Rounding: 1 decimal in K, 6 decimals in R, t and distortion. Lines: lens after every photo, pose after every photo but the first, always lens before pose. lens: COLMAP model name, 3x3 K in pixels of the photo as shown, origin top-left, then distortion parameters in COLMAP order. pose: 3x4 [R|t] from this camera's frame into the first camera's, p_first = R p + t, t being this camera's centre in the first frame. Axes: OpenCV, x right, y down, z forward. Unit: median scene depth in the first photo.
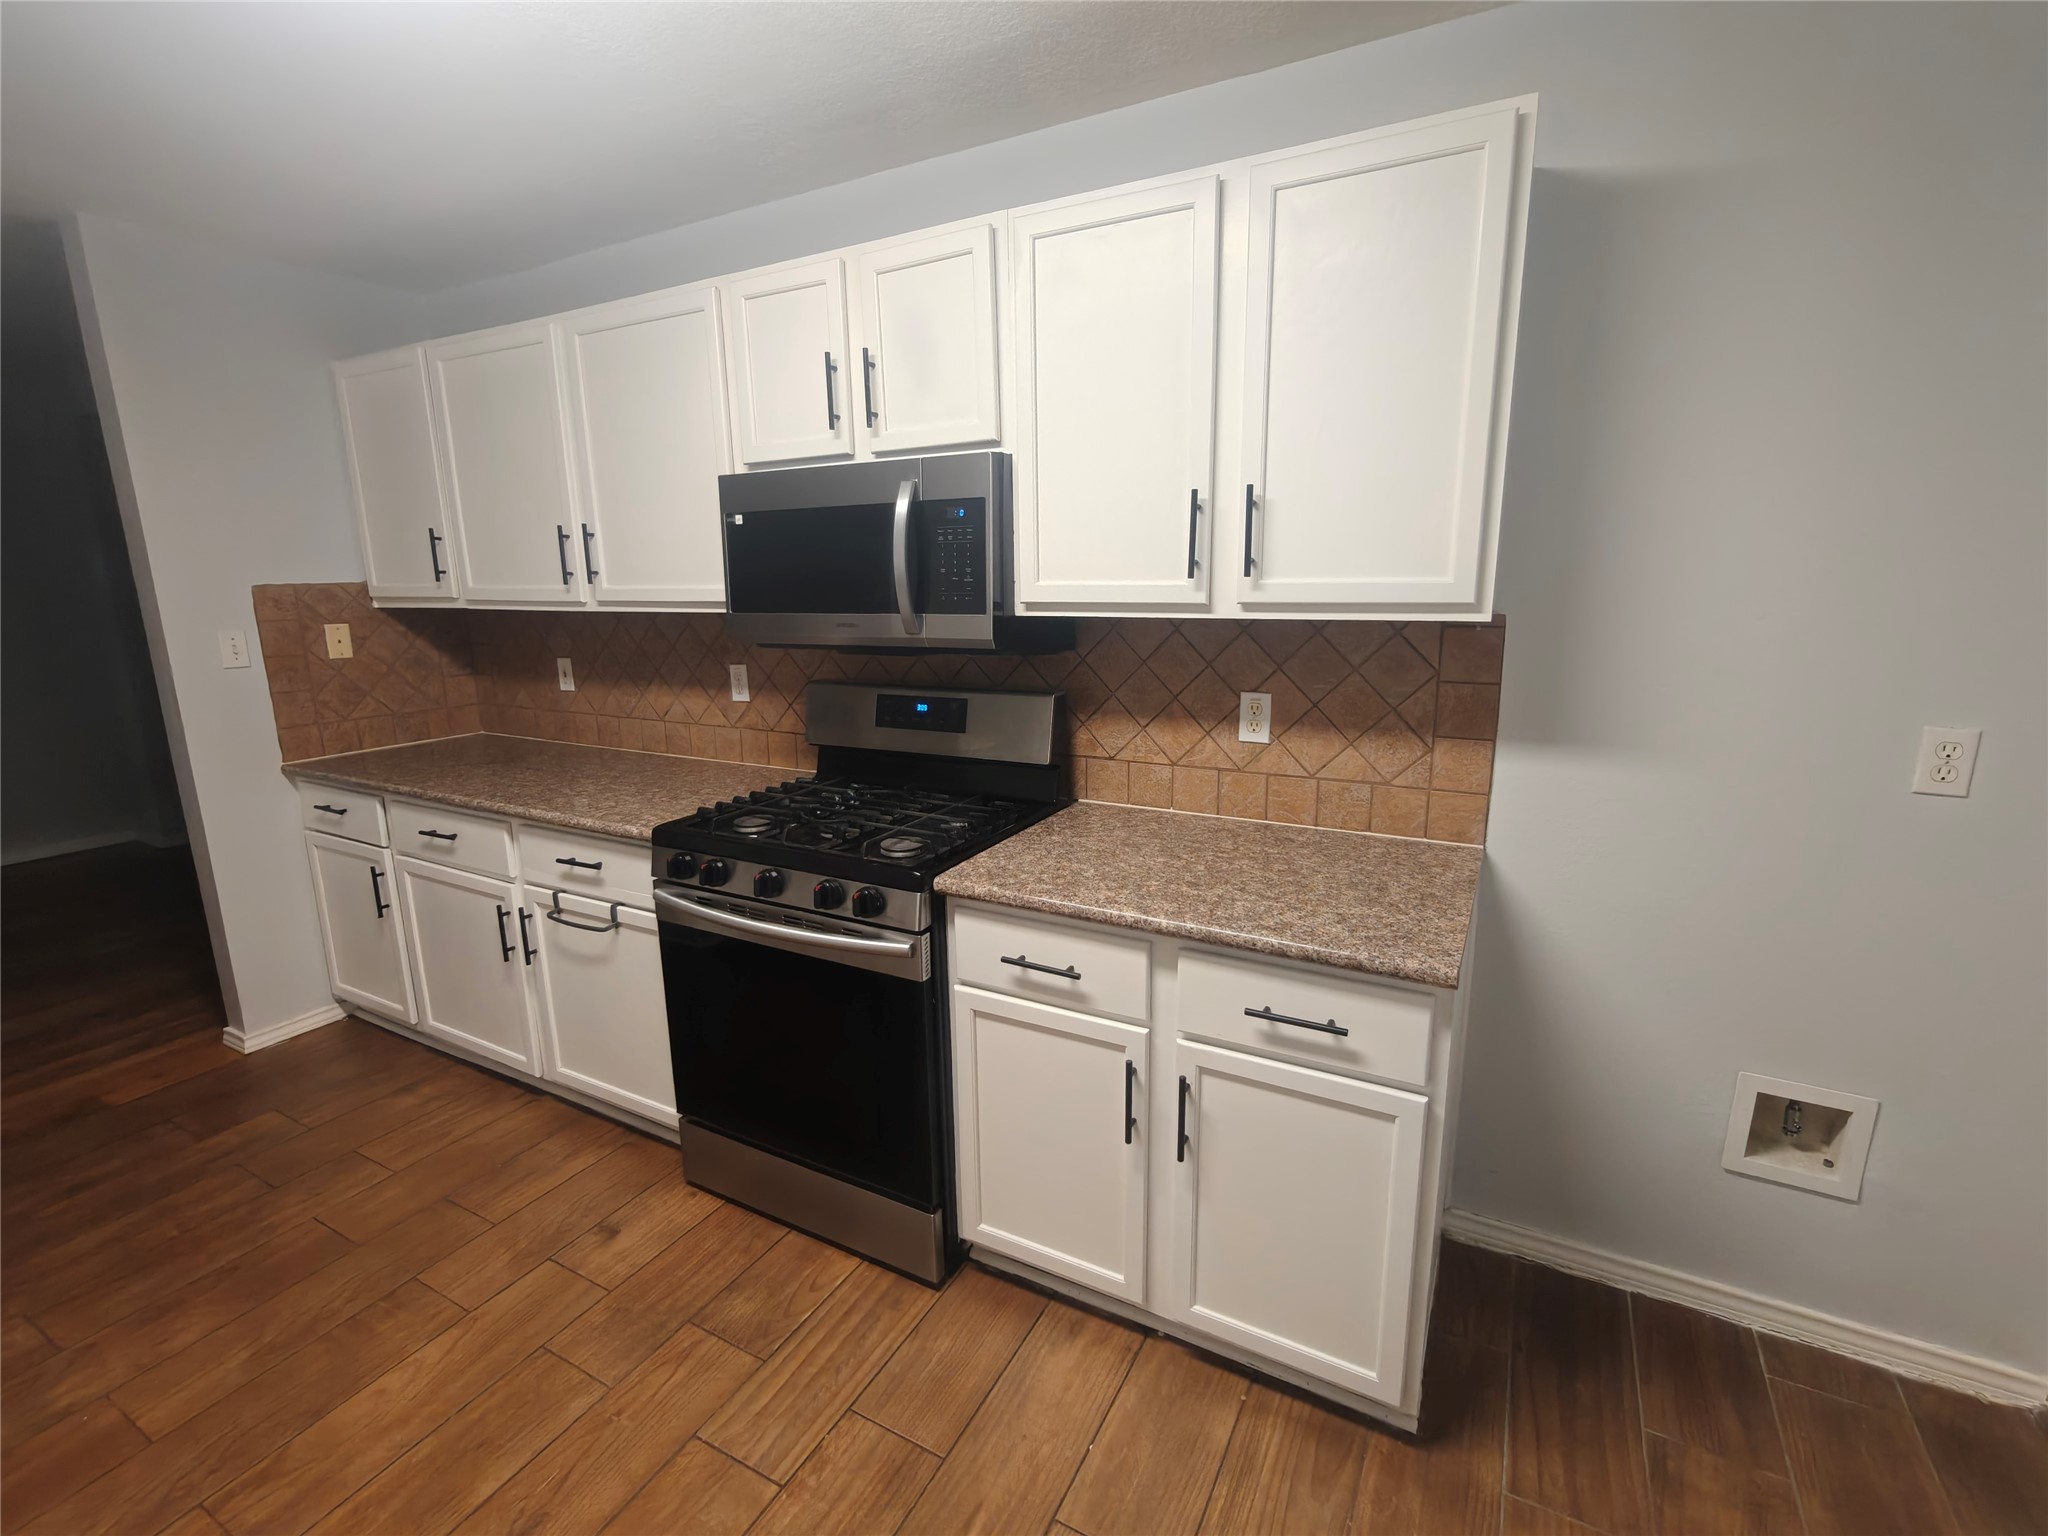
lens RADIAL K [[926.4, 0, 1024.4], [0, 926.4, 765.0], [0, 0, 1]] dist [-0.000434, -0.000365]
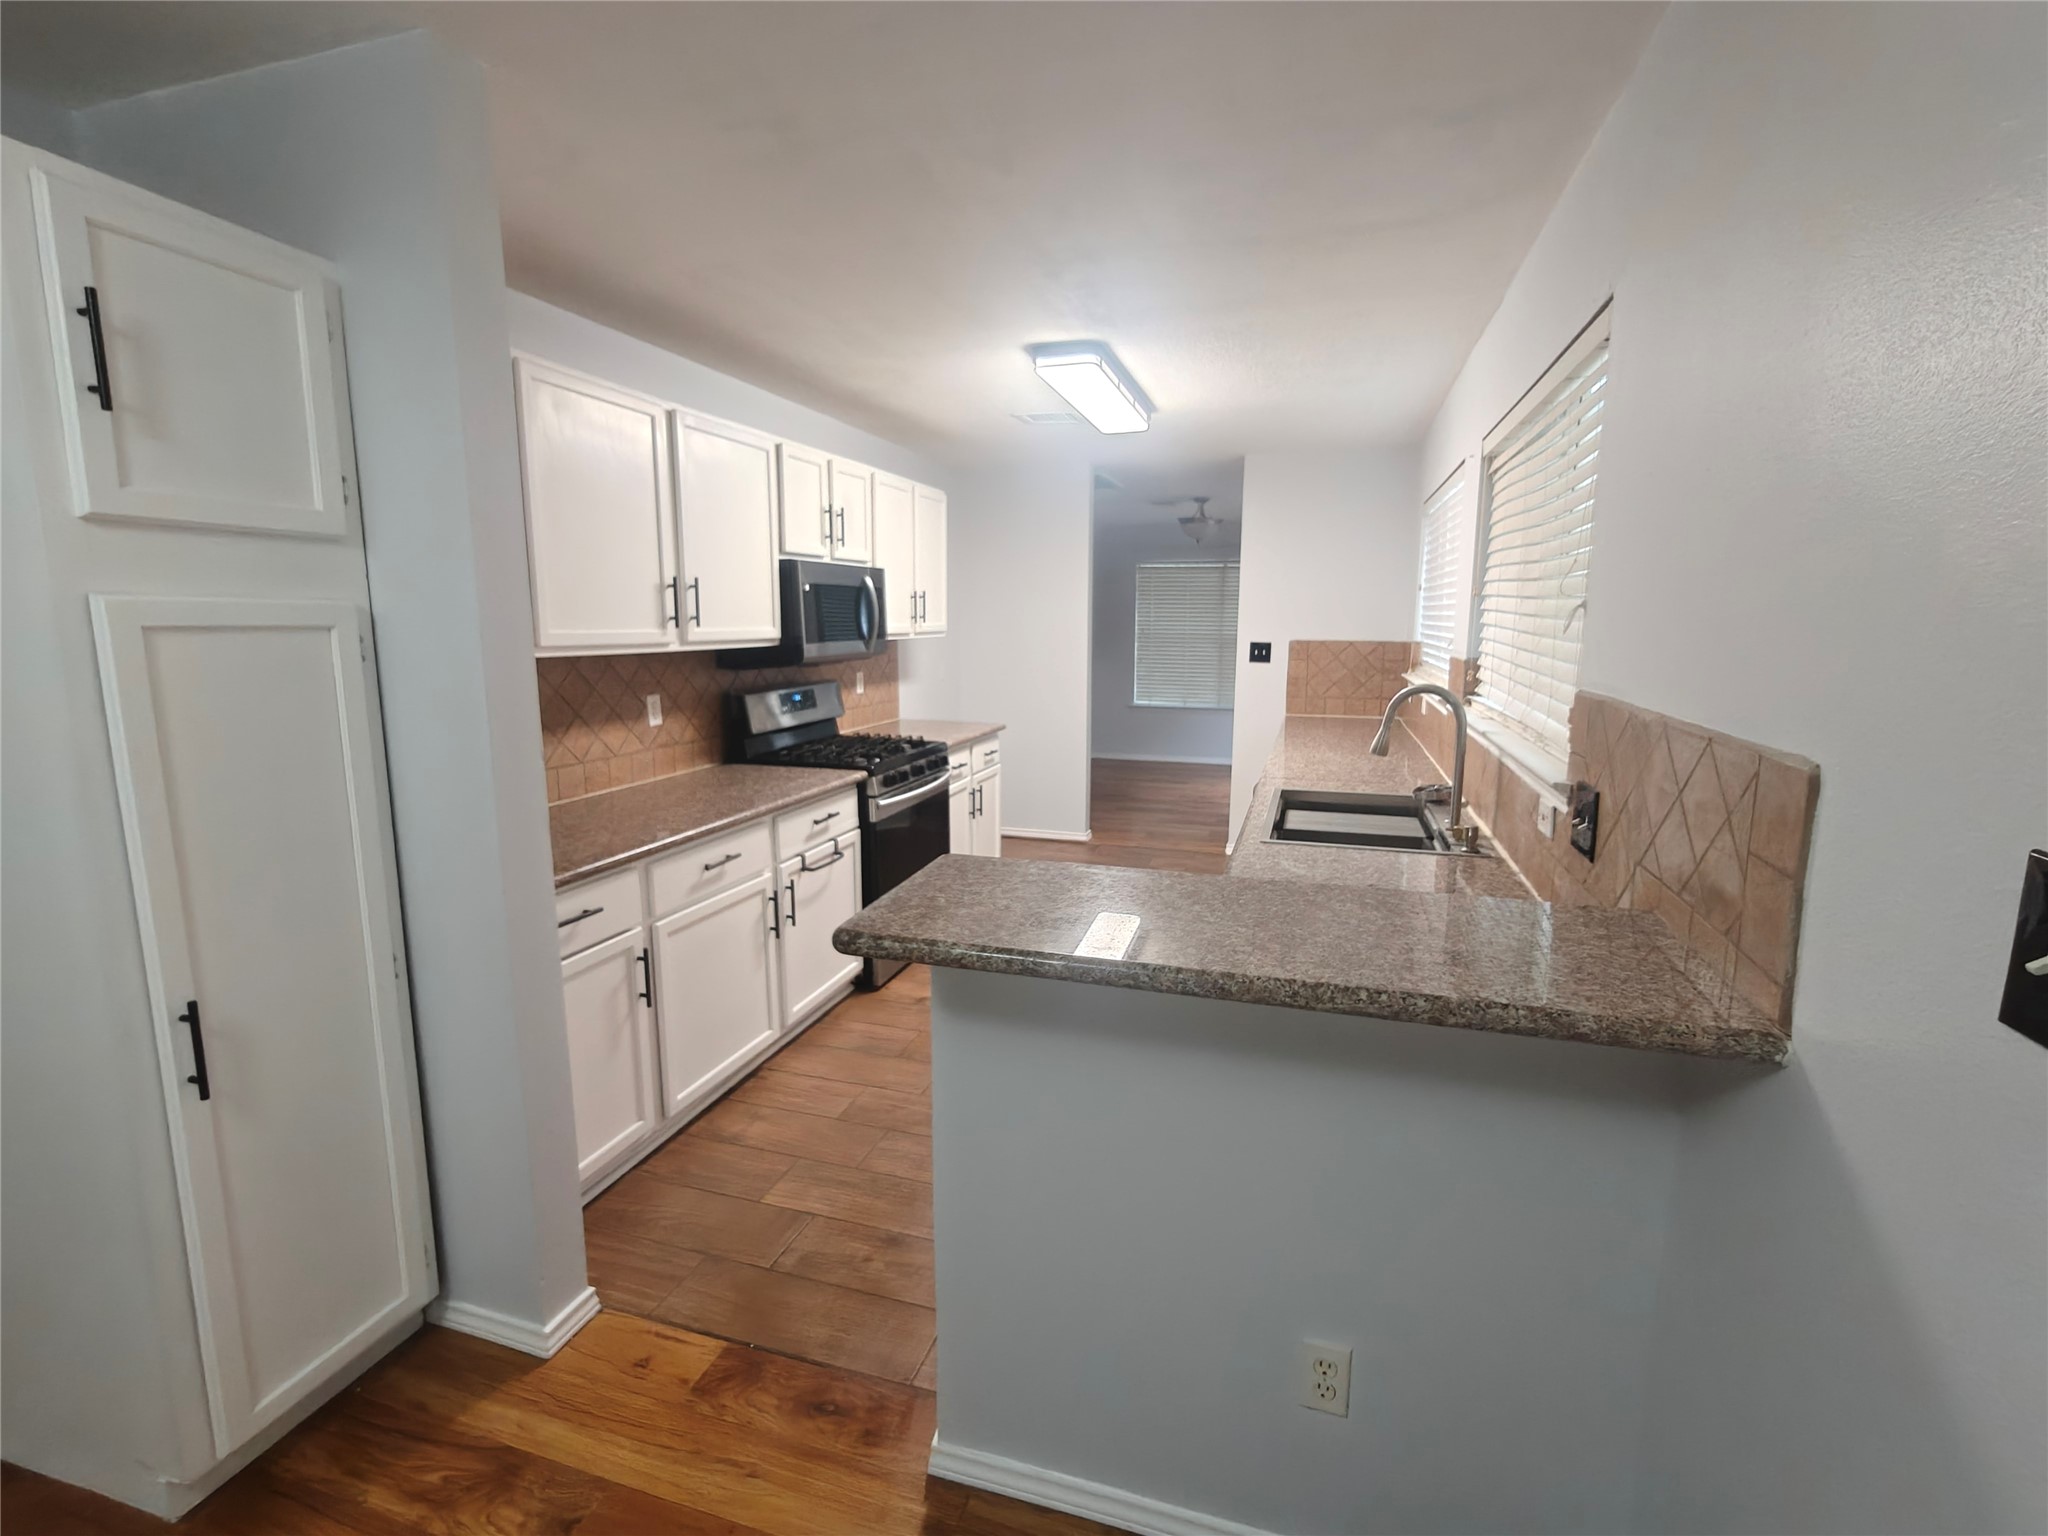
lens RADIAL K [[926.4, 0, 1024.6], [0, 926.4, 768.7], [0, 0, 1]] dist [-0.000434, -0.000365]
pose [[-0.192333, -0.143650, 0.970759, -1.607915], [0.205551, 0.961386, 0.182988, -0.139622], [-0.959561, 0.234735, -0.155378, 0.760645]]
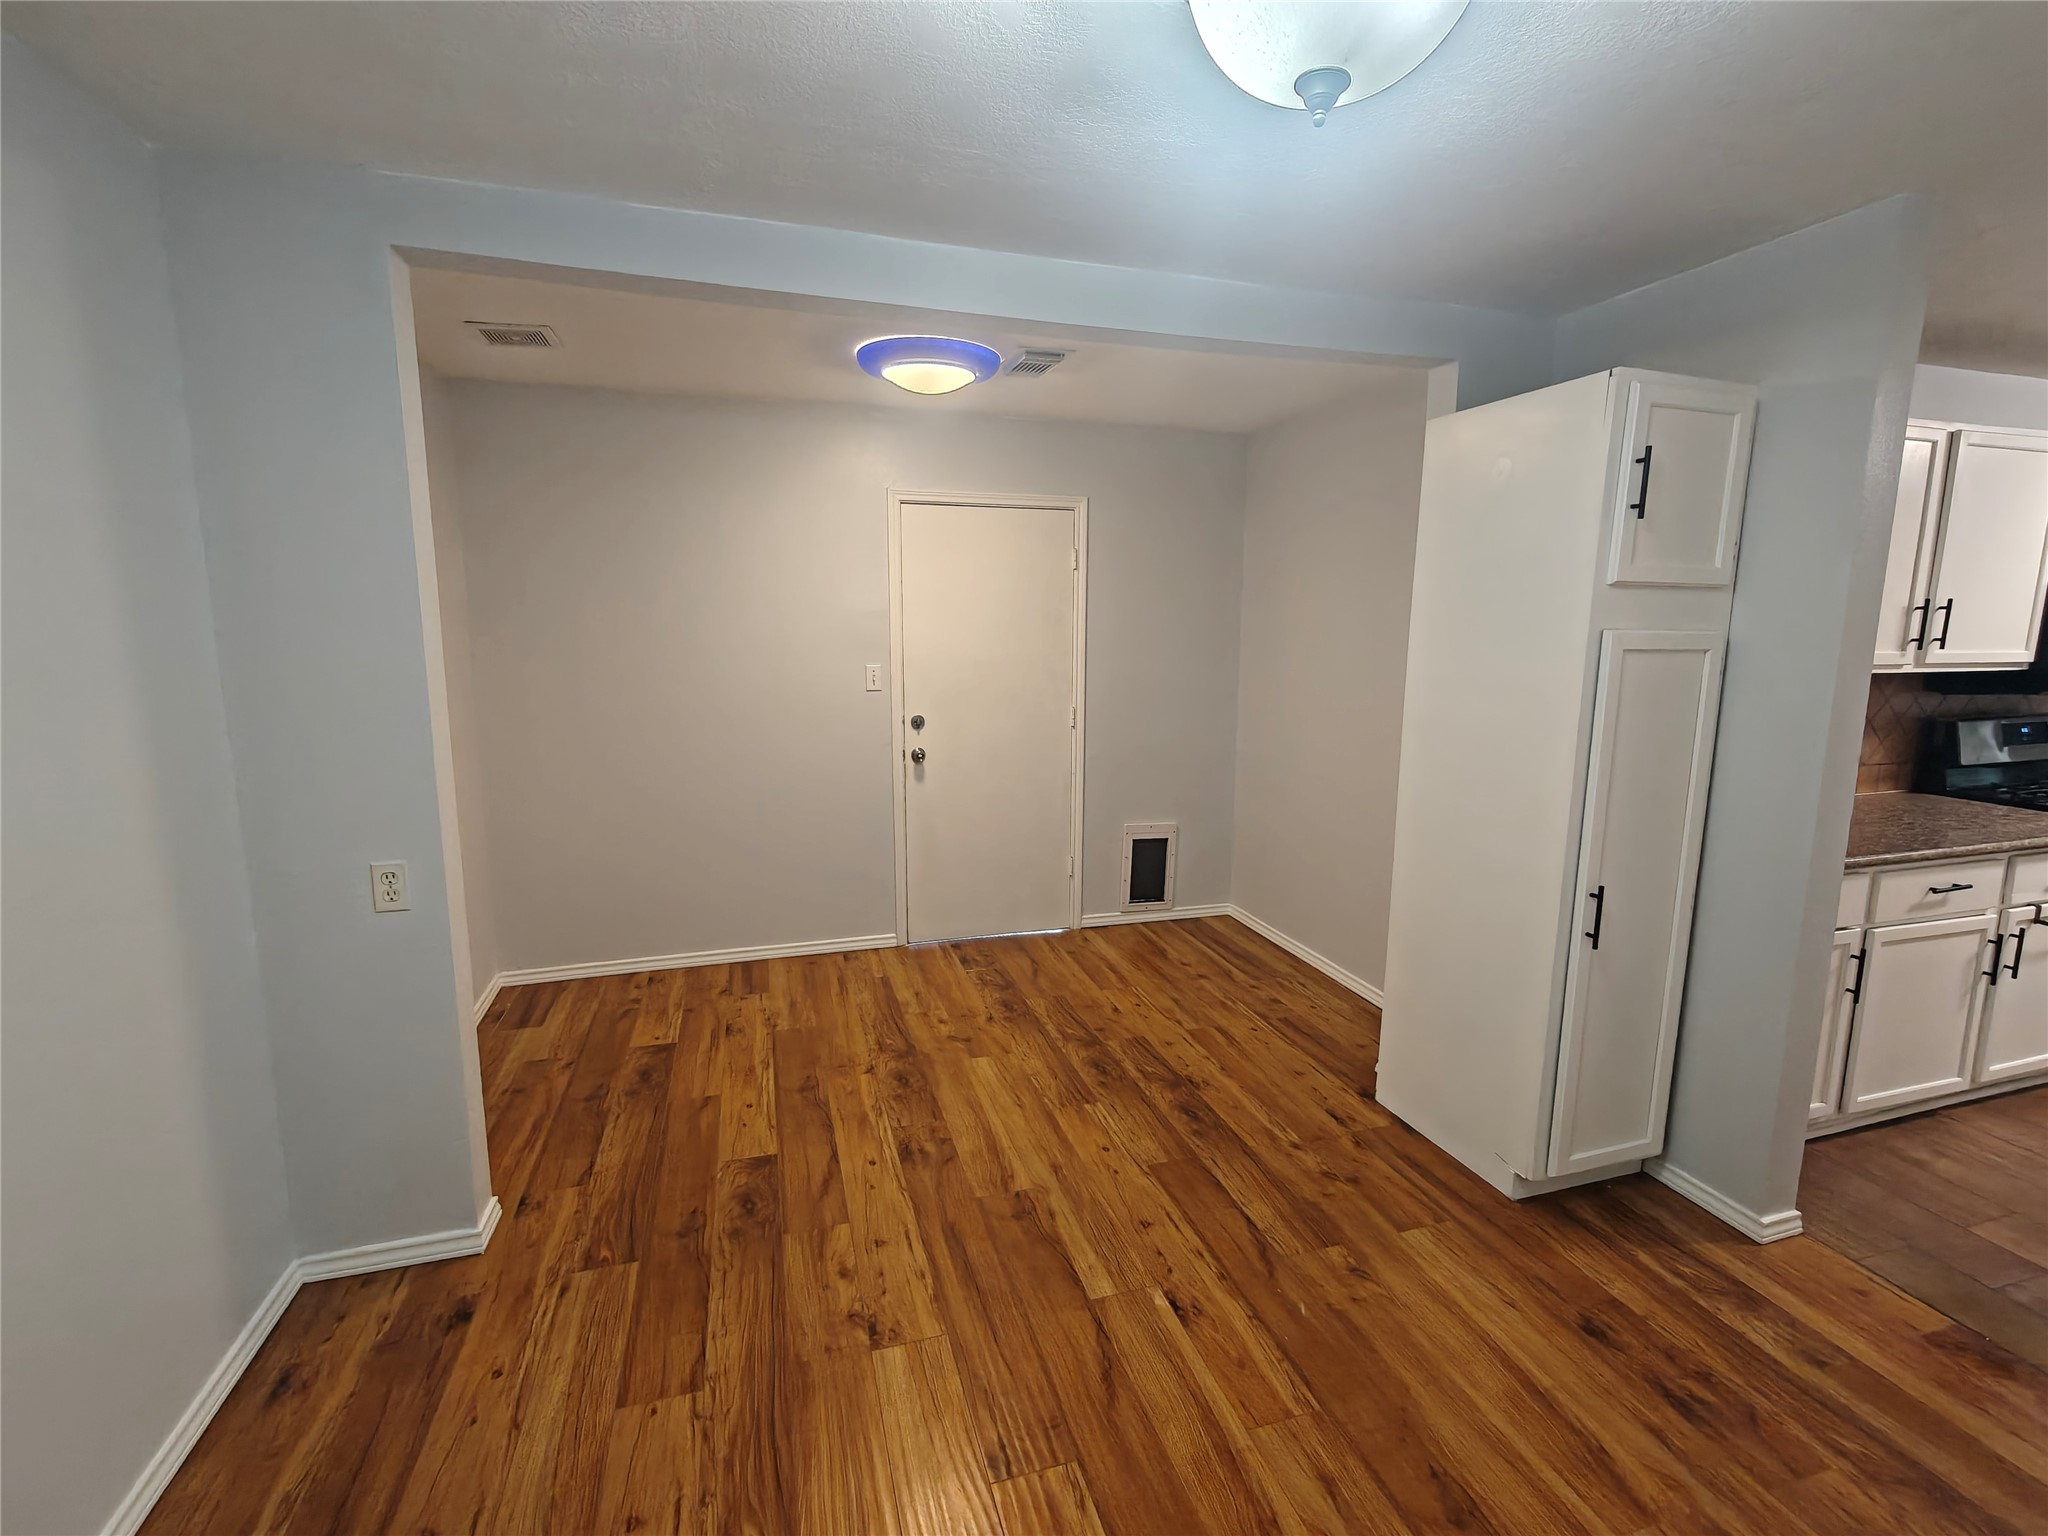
lens RADIAL K [[926.4, 0, 1027.9], [0, 926.4, 768.6], [0, 0, 1]] dist [-0.000434, -0.000365]
pose [[0.694976, -0.096301, 0.712554, -1.963205], [0.136101, 0.990694, 0.001148, -0.188857], [-0.706034, 0.096181, 0.701616, 0.932723]]
